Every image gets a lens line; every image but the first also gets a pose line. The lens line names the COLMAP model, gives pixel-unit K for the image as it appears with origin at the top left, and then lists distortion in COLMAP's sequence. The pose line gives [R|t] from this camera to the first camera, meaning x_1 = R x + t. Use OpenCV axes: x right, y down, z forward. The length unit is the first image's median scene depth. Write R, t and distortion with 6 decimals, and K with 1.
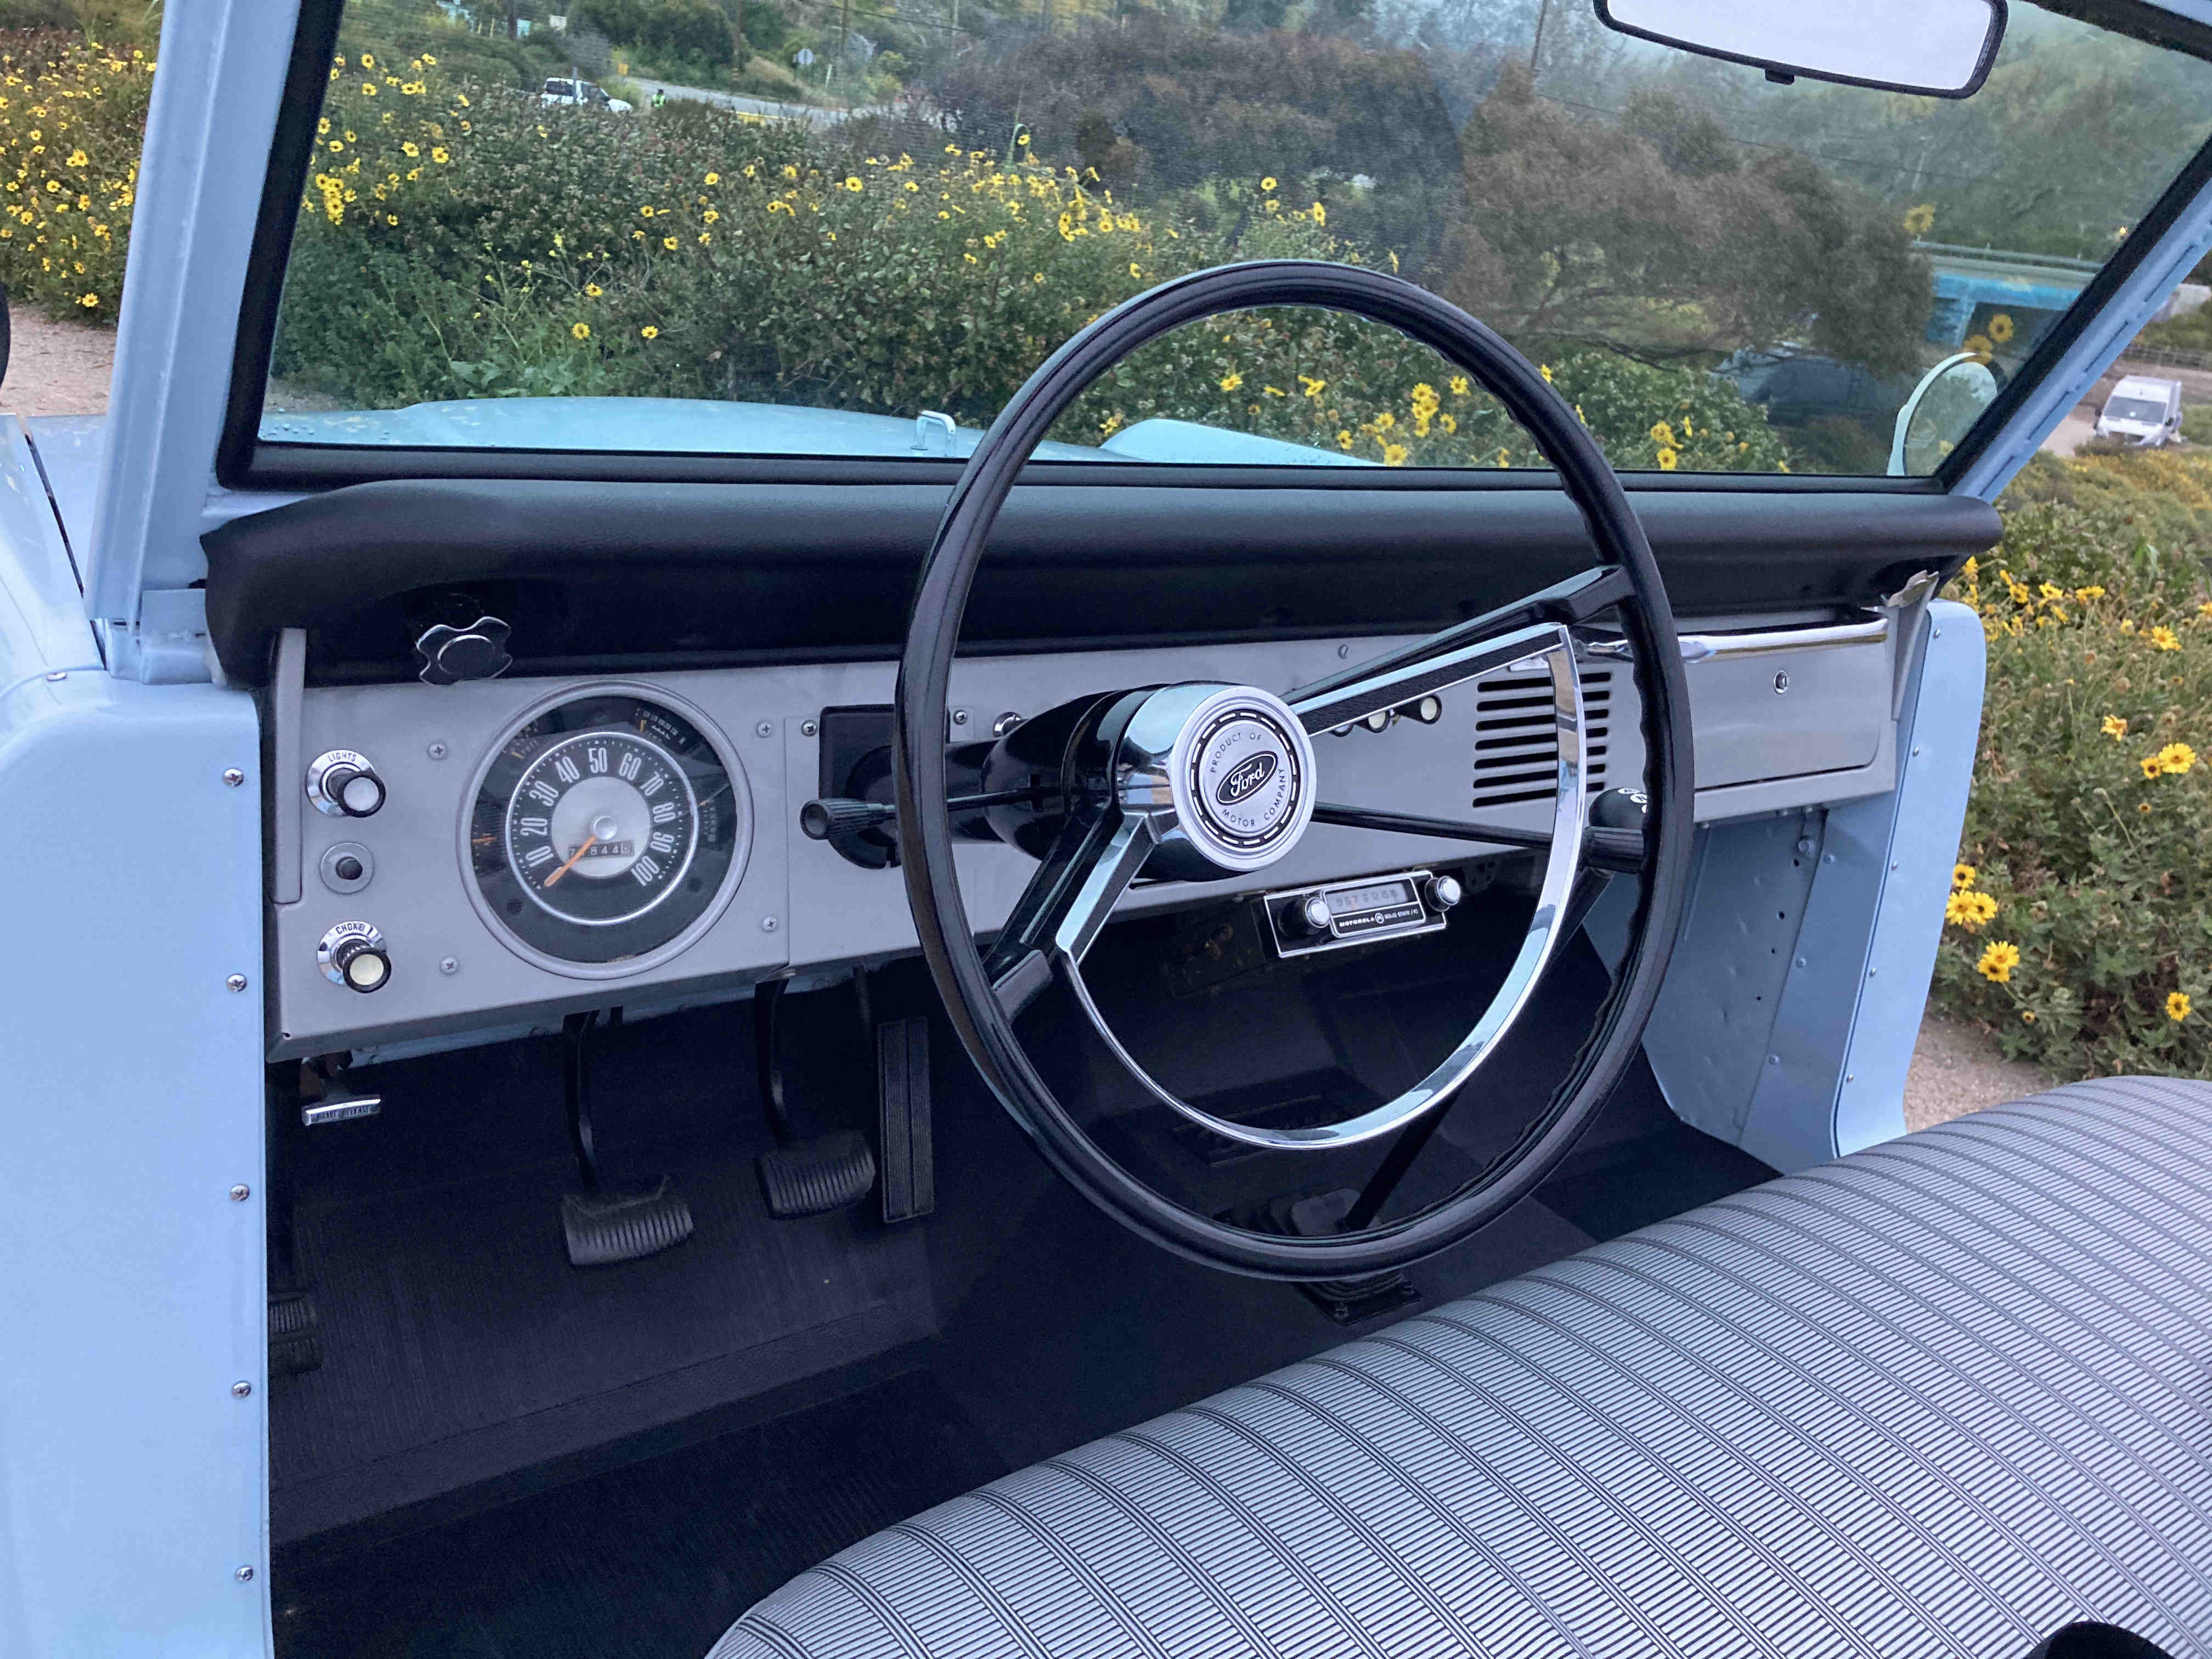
lens RADIAL K [[1914.4, 0, 1158.2], [0, 1914.4, 827.3], [0, 0, 1]] dist [0.011989, 0.012370]
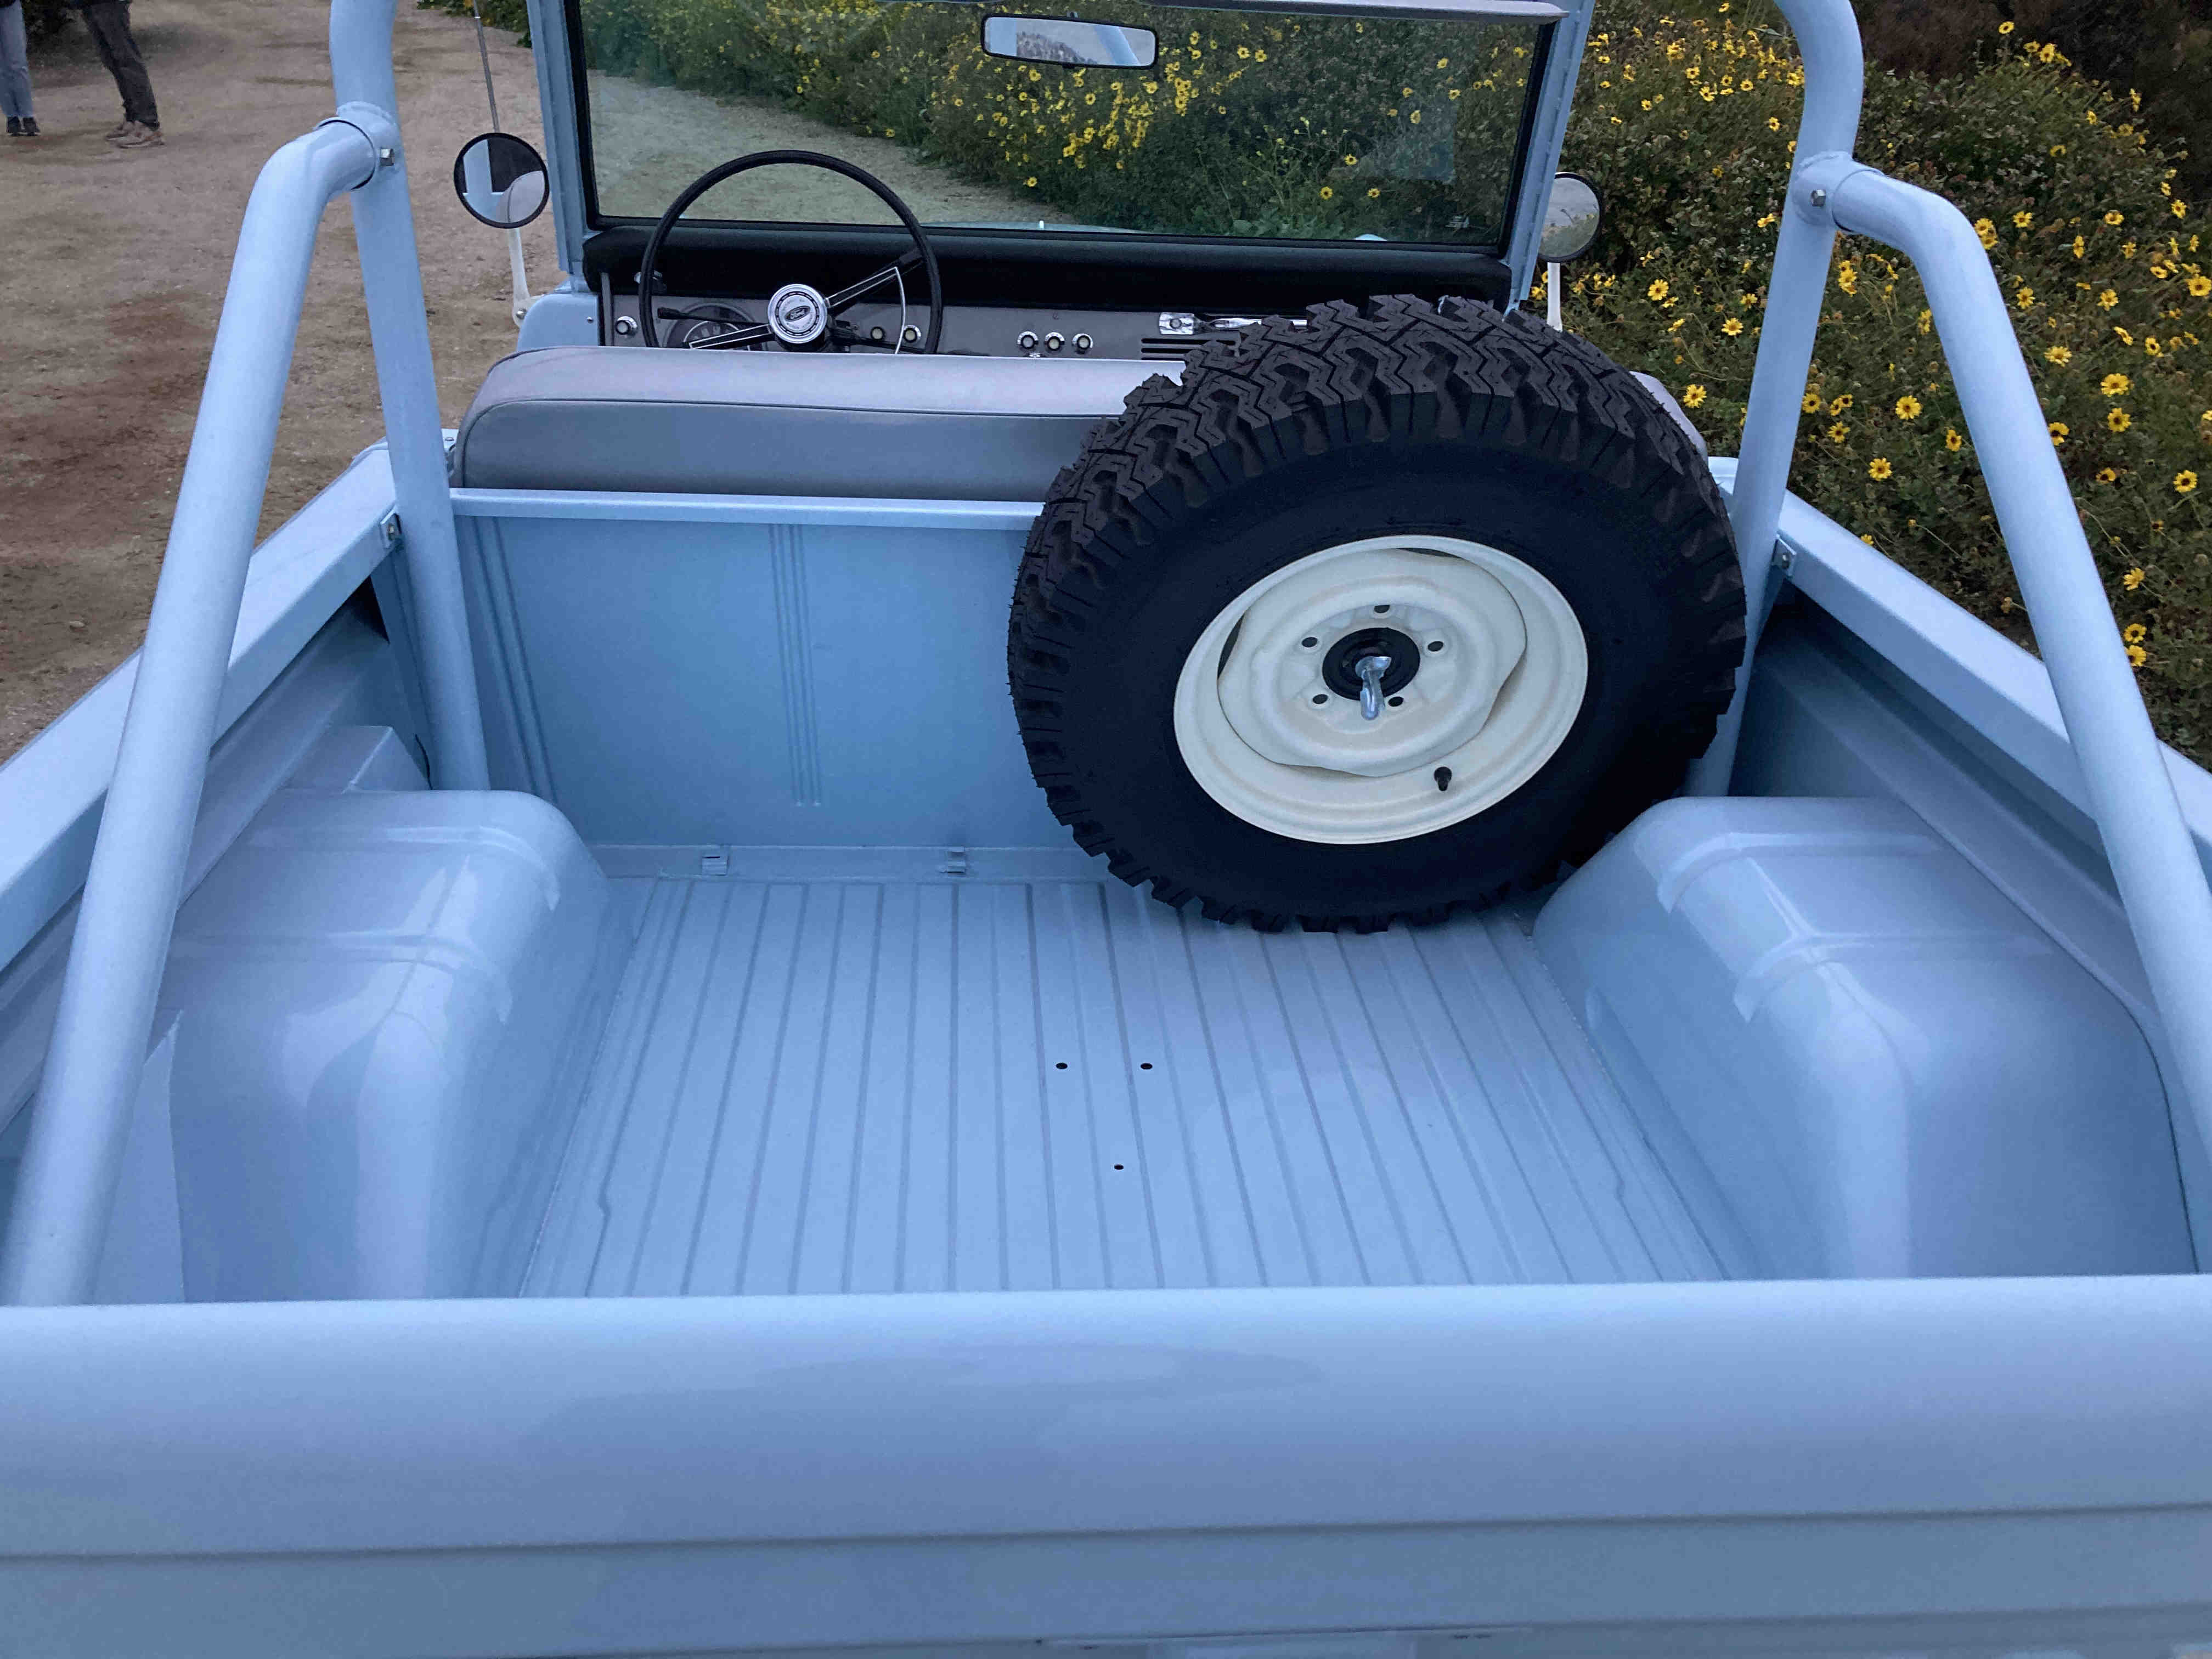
lens RADIAL K [[1914.4, 0, 1102.8], [0, 1914.4, 813.5], [0, 0, 1]] dist [0.011989, 0.012370]
pose [[0.860834, 0.134084, -0.490904, 0.261953], [-0.106008, 0.990750, 0.084716, 0.057518], [0.497723, -0.020887, 0.867085, -0.185620]]
